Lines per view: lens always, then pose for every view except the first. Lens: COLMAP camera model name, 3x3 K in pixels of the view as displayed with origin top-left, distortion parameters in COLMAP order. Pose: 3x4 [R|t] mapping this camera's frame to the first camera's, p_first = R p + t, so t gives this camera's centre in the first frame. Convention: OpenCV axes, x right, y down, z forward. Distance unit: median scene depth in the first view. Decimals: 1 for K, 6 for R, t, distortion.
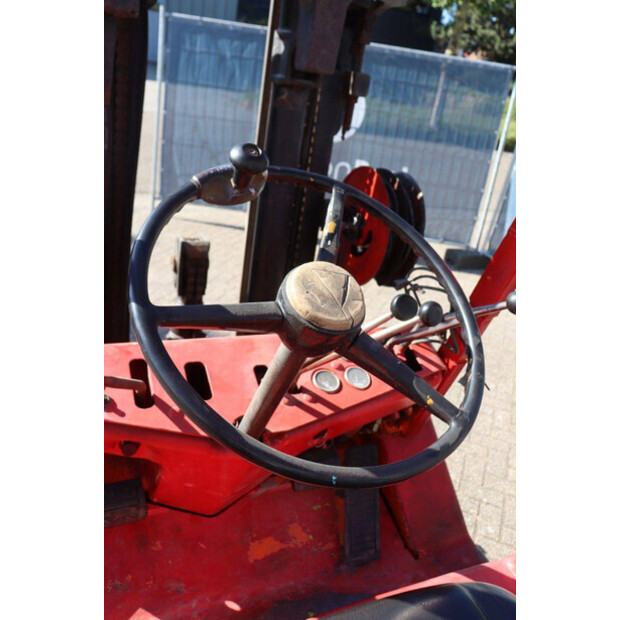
lens RADIAL K [[543.4, 0, 319.3], [0, 543.4, 308.3], [0, 0, 1]] dist [-0.179759, 0.205291]
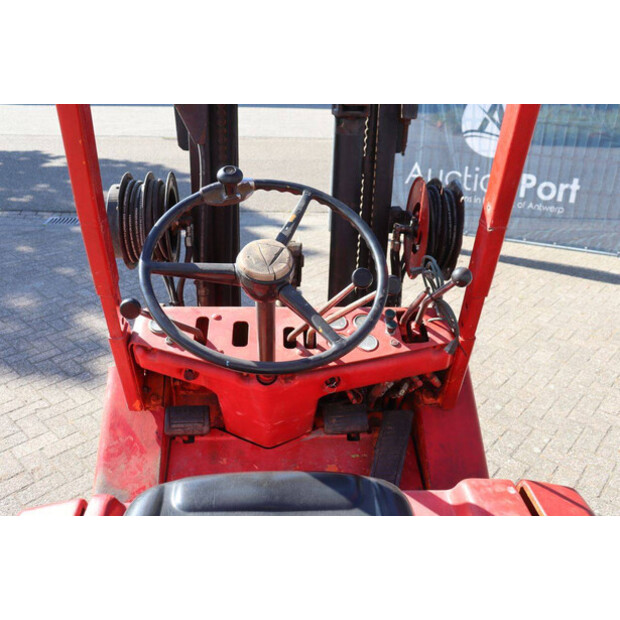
lens RADIAL K [[543.4, 0, 319.3], [0, 543.4, 308.3], [0, 0, 1]] dist [-0.179759, 0.205291]
pose [[0.932138, 0.023410, -0.361346, 0.383419], [-0.036625, 0.998886, -0.029766, 0.082445], [0.360247, 0.040980, 0.931957, -0.201471]]
